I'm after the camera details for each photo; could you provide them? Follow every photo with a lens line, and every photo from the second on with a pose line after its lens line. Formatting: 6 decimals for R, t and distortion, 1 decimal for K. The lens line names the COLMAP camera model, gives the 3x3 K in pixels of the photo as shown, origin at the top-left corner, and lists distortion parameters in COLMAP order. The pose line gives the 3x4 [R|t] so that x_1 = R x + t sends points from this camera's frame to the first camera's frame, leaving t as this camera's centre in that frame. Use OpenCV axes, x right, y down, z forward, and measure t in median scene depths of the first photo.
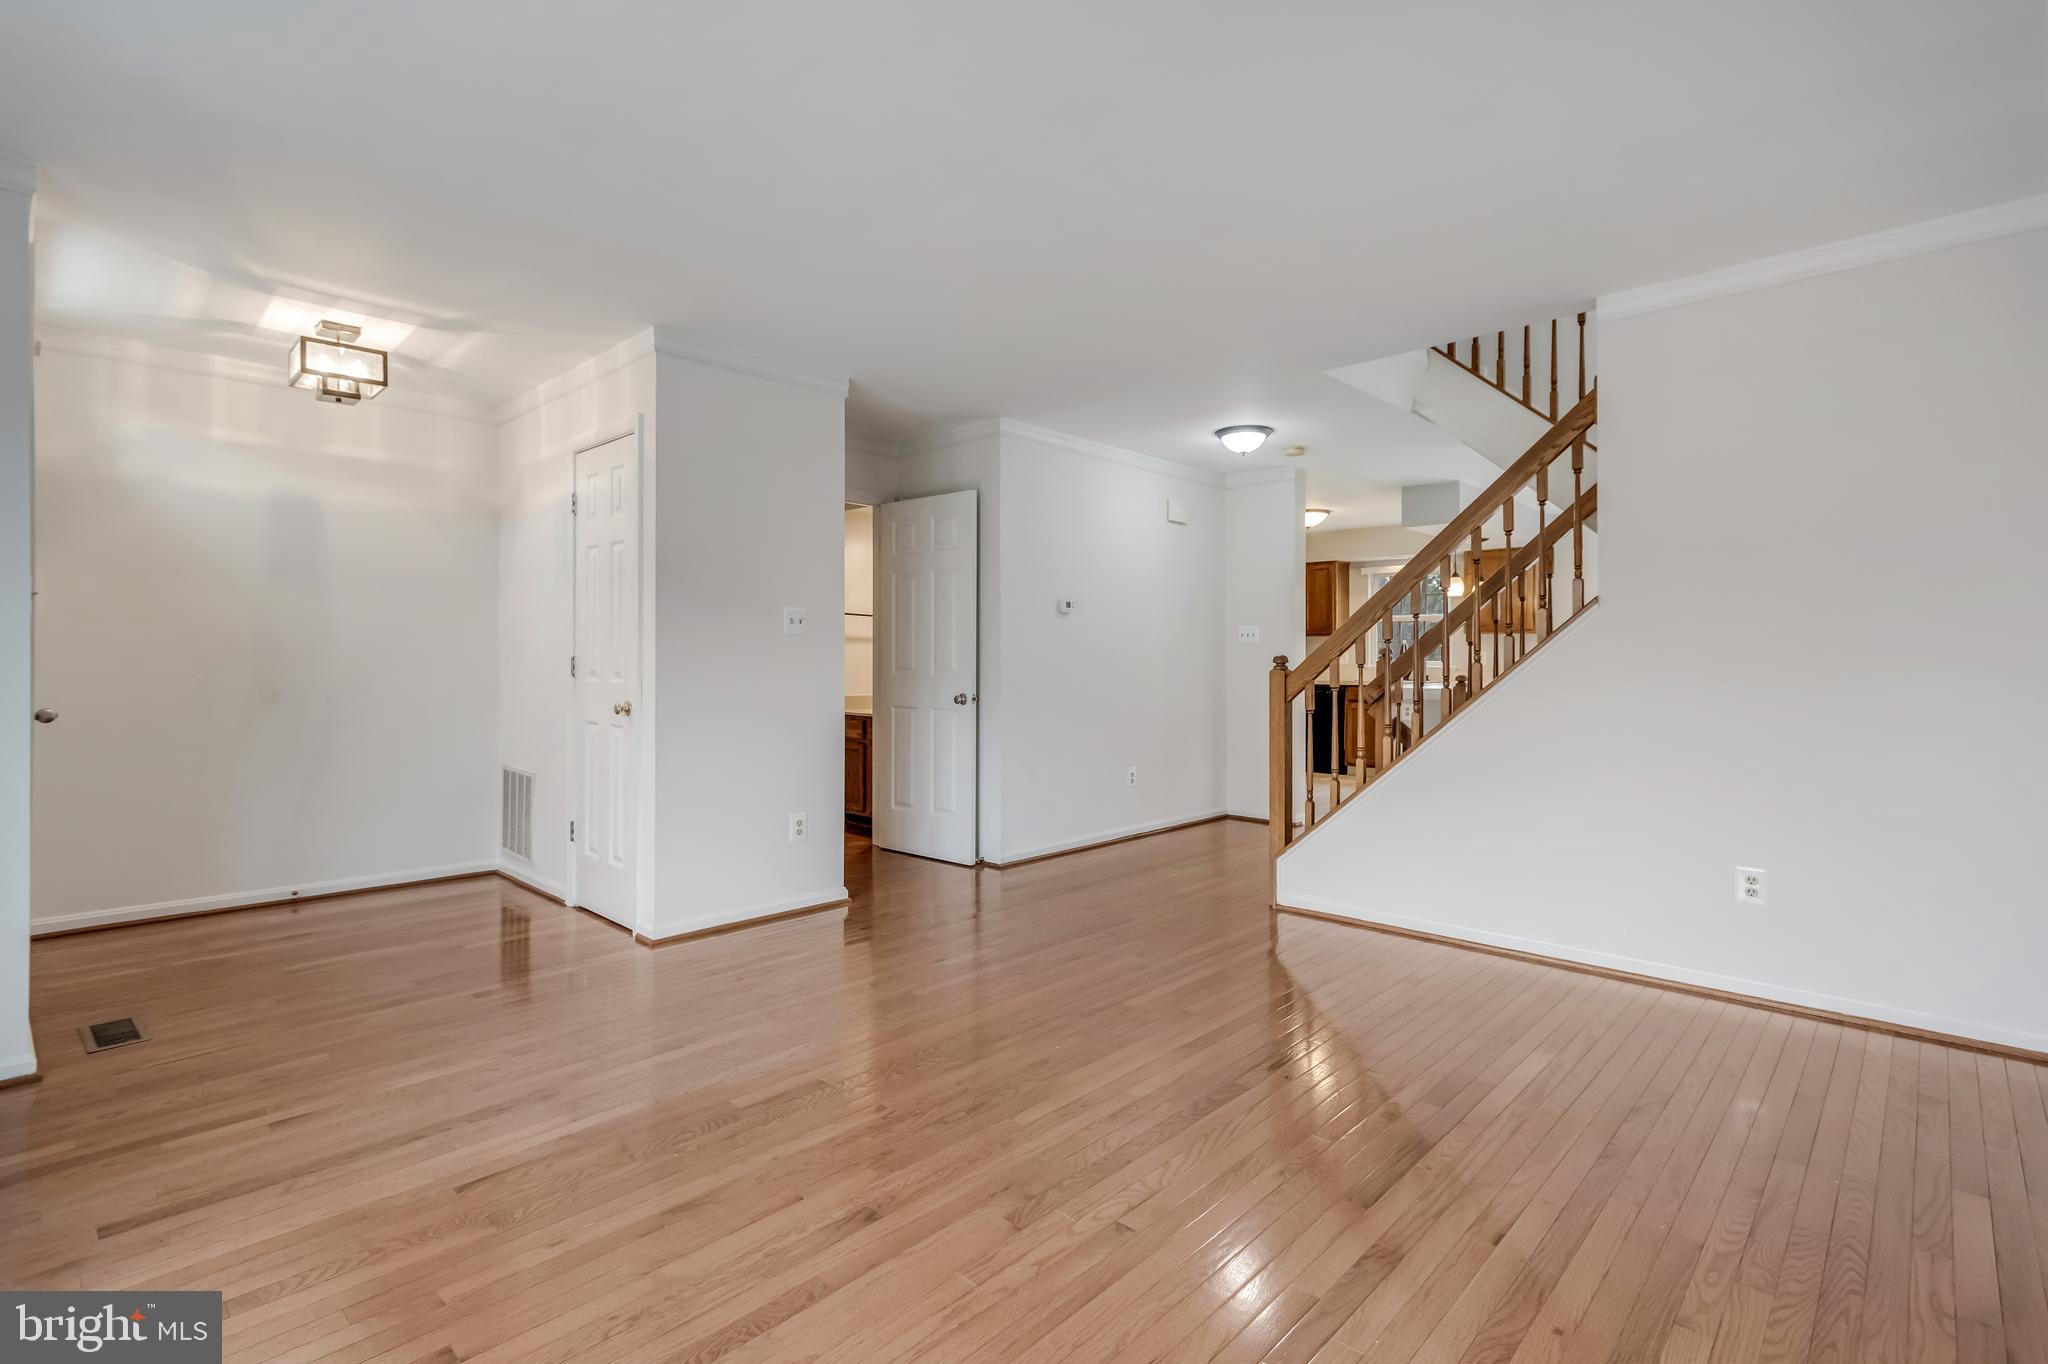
lens RADIAL K [[971.9, 0, 1017.3], [0, 971.9, 652.3], [0, 0, 1]] dist [0.001462, 0.000266]
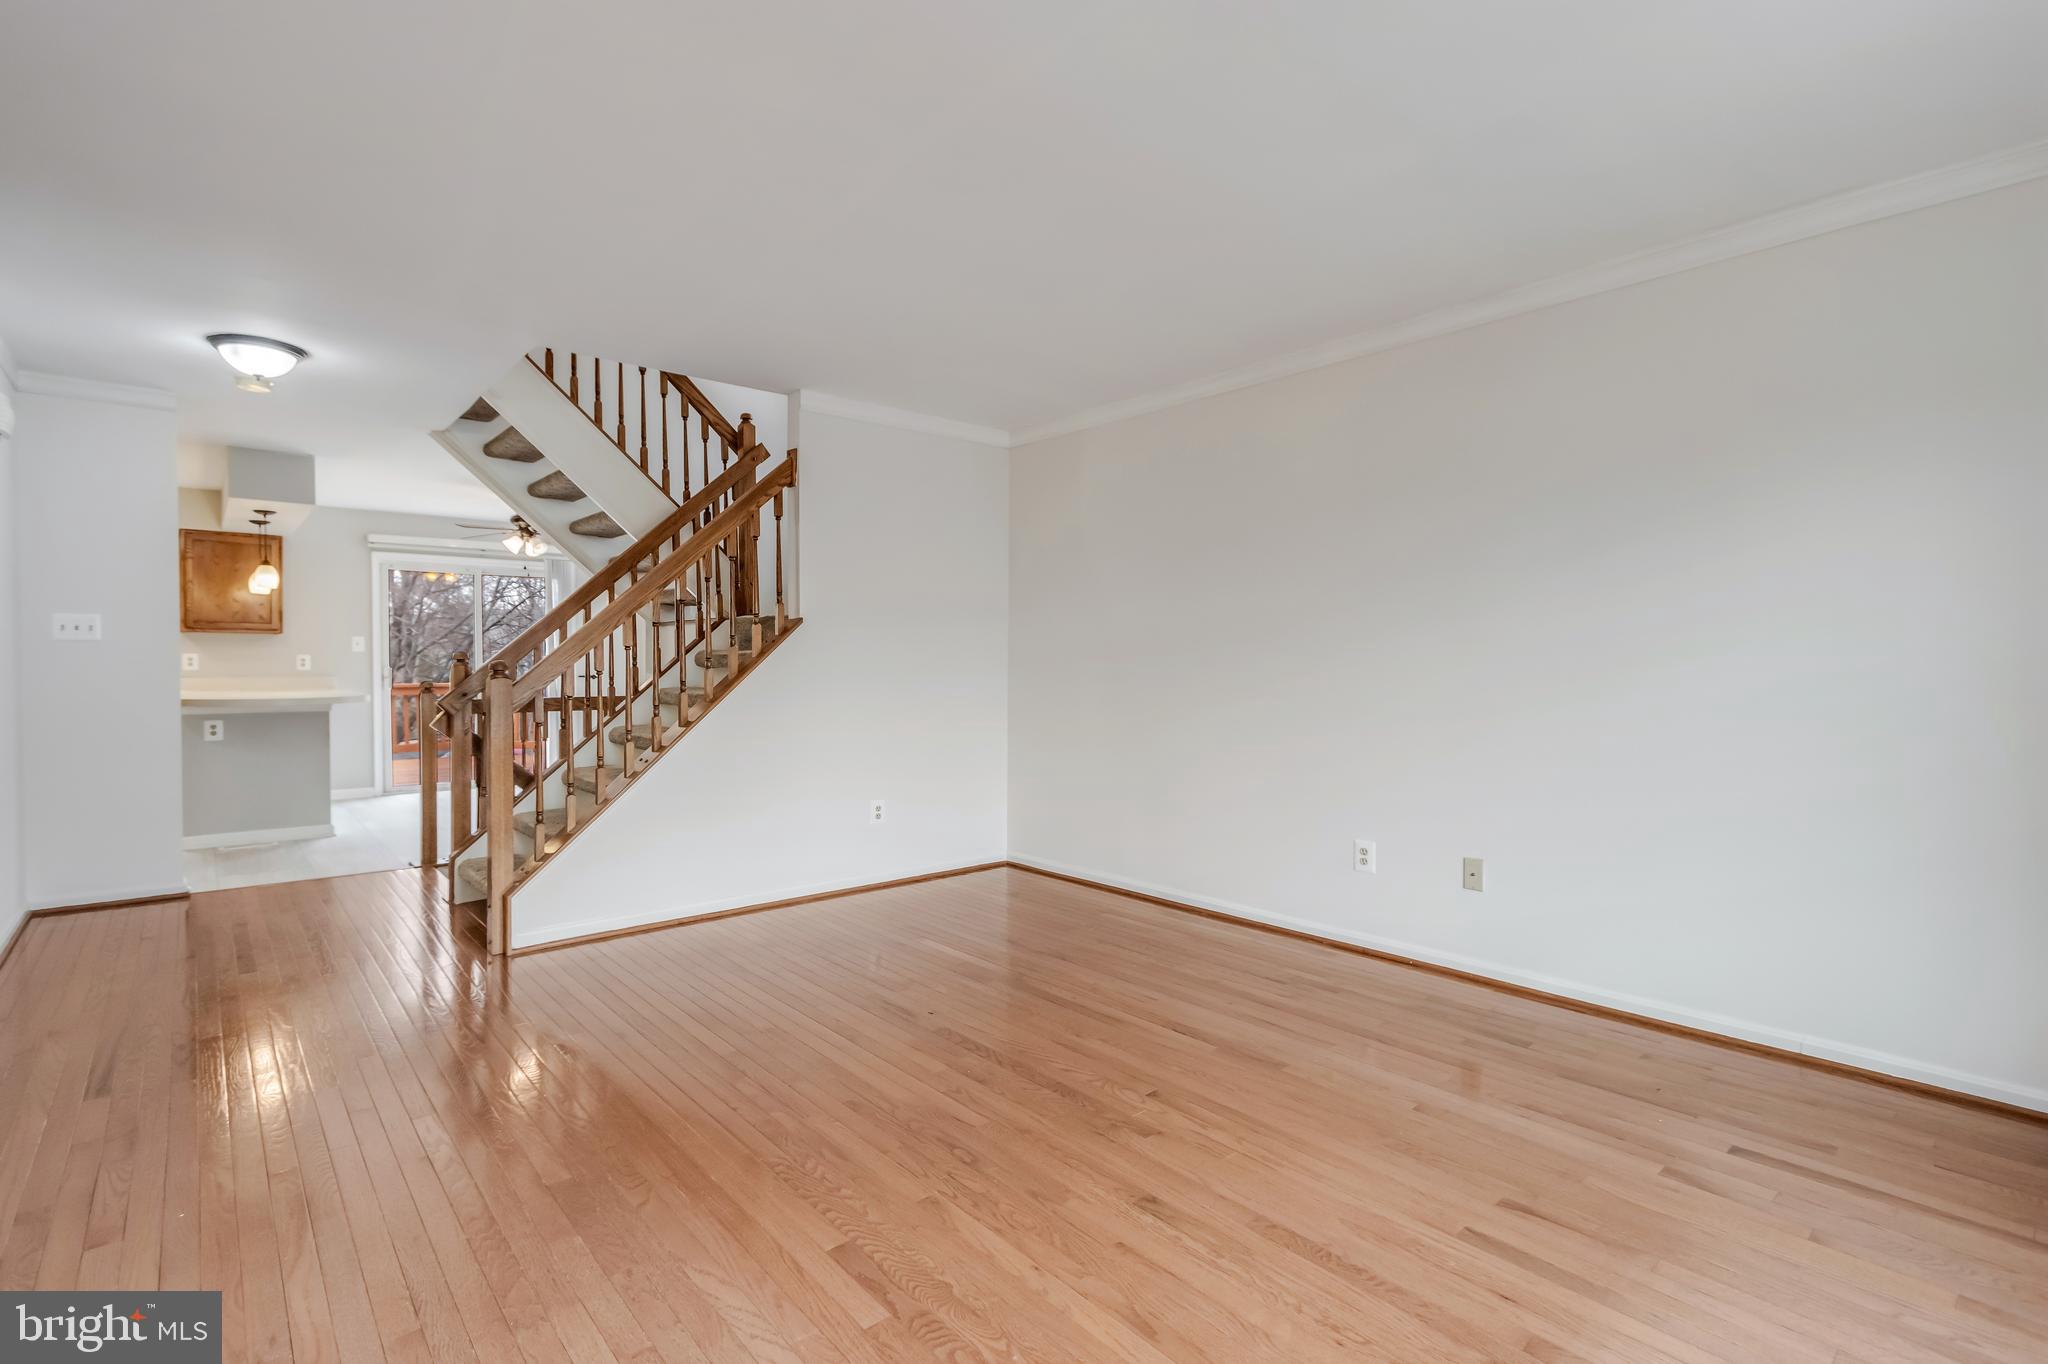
lens RADIAL K [[962.5, 0, 1012.9], [0, 962.5, 680.0], [0, 0, 1]] dist [0.000588, 0.000191]
pose [[0.080192, -0.018114, 0.996615, -0.864595], [-0.008332, 0.999788, 0.018842, 0.000428], [-0.996745, -0.009815, 0.080024, 0.778619]]
